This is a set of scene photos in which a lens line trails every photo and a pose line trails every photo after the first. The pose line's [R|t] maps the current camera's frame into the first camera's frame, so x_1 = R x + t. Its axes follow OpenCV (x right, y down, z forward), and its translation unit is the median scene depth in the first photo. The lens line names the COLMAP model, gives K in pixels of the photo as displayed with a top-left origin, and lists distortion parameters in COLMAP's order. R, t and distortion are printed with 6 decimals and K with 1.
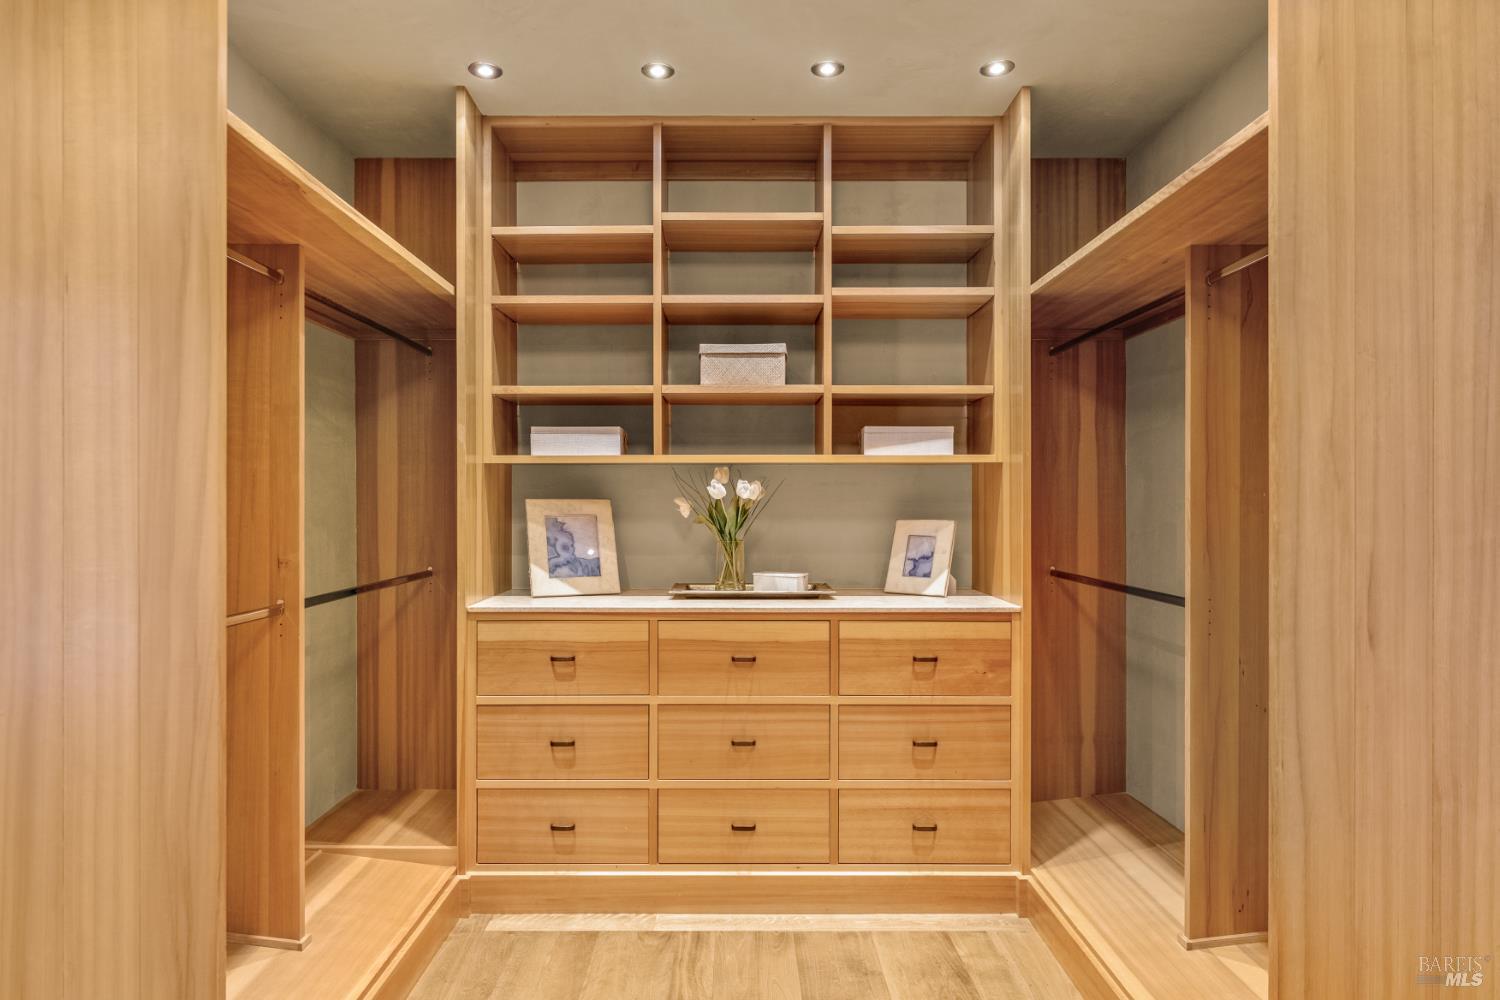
lens RADIAL K [[858.3, 0, 748.6], [0, 858.3, 504.9], [0, 0, 1]] dist [-0.002562, 0.002294]
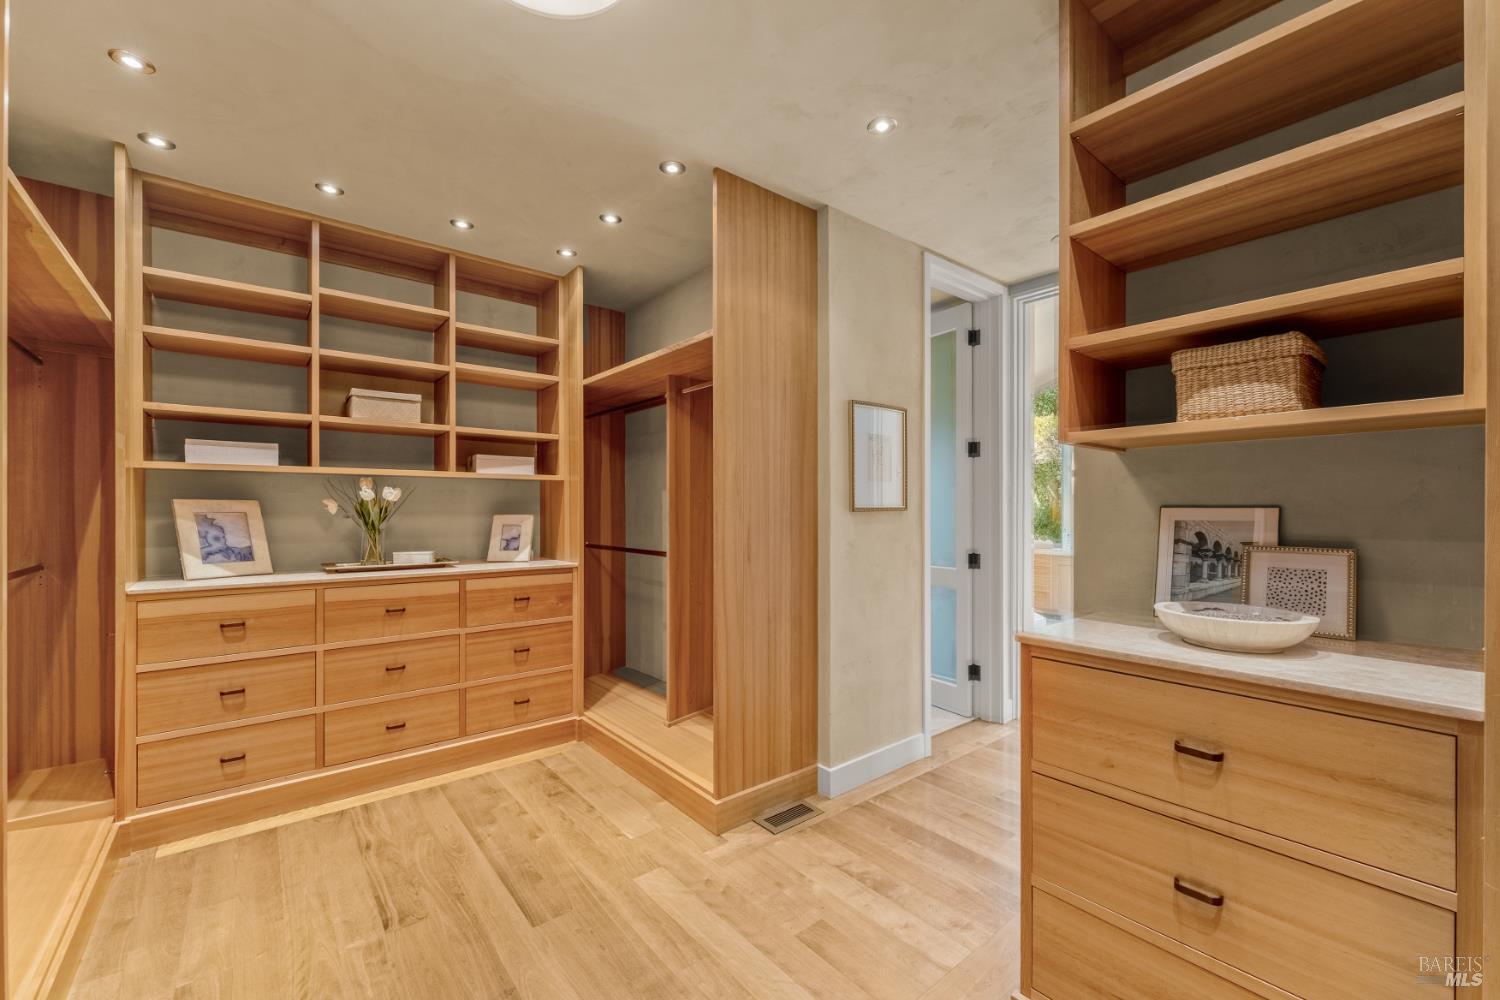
lens RADIAL K [[613.7, 0, 750.2], [0, 613.7, 506.3], [0, 0, 1]] dist [0.001346, -0.000674]
pose [[0.771842, 0.003403, 0.635806, -0.203297], [0.001758, 0.999970, -0.007486, 0.012634], [-0.635813, 0.006895, 0.771813, -0.182881]]
